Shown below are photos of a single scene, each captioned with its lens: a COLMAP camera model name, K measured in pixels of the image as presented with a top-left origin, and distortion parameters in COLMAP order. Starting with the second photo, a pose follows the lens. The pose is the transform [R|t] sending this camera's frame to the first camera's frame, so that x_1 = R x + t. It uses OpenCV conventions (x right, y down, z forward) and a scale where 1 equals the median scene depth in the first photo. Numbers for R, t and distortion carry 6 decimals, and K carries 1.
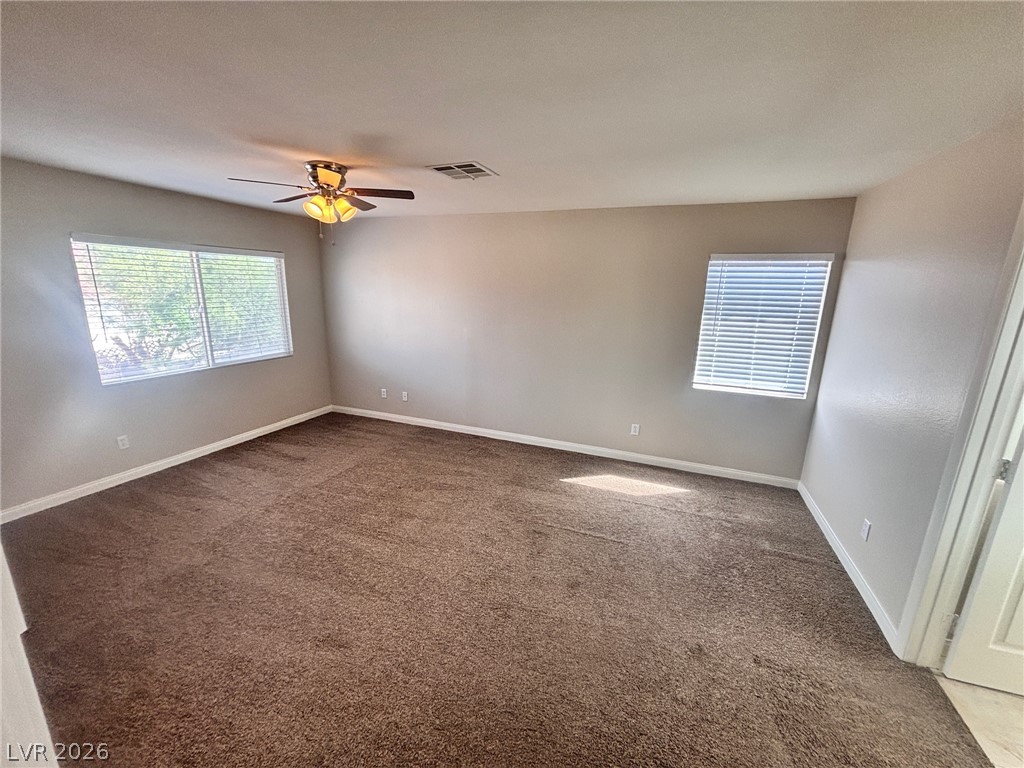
lens RADIAL K [[410.9, 0, 512.0], [0, 410.9, 384.0], [0, 0, 1]] dist [-0.001293, -0.000312]
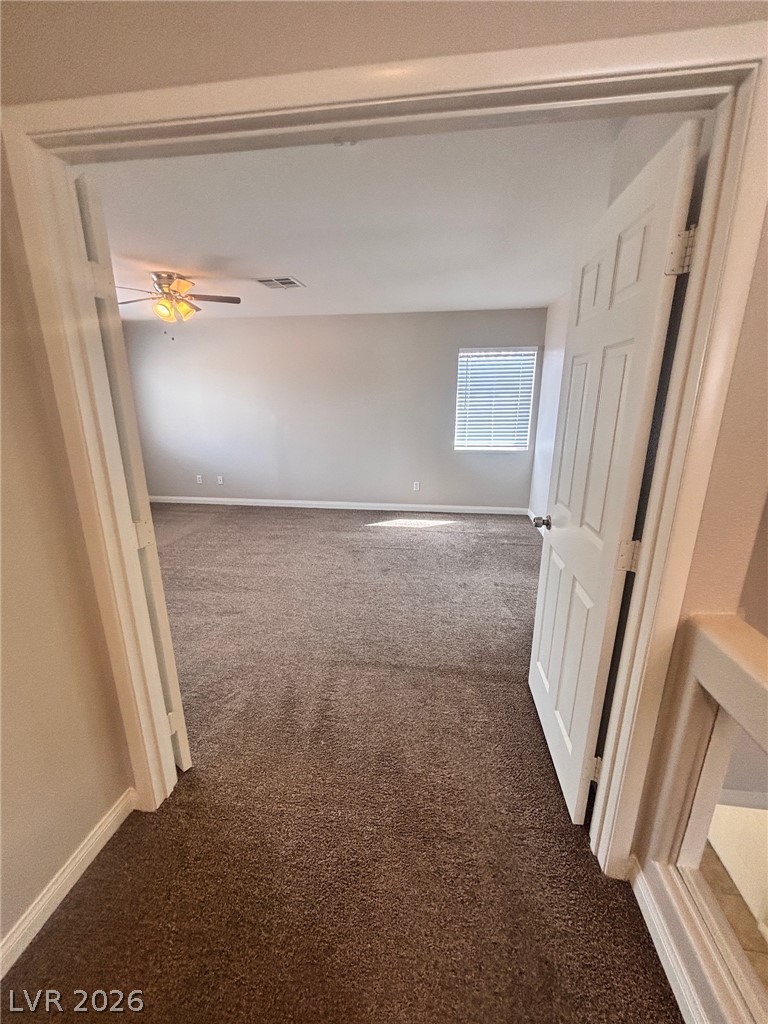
lens RADIAL K [[416.2, 0, 384.0], [0, 416.2, 512.0], [0, 0, 1]] dist [0.052603, -0.049119]
pose [[0.971483, -0.091919, 0.218568, -0.125061], [0.083269, 0.995347, 0.048481, 0.150257], [-0.222007, -0.028899, 0.974617, -0.351830]]
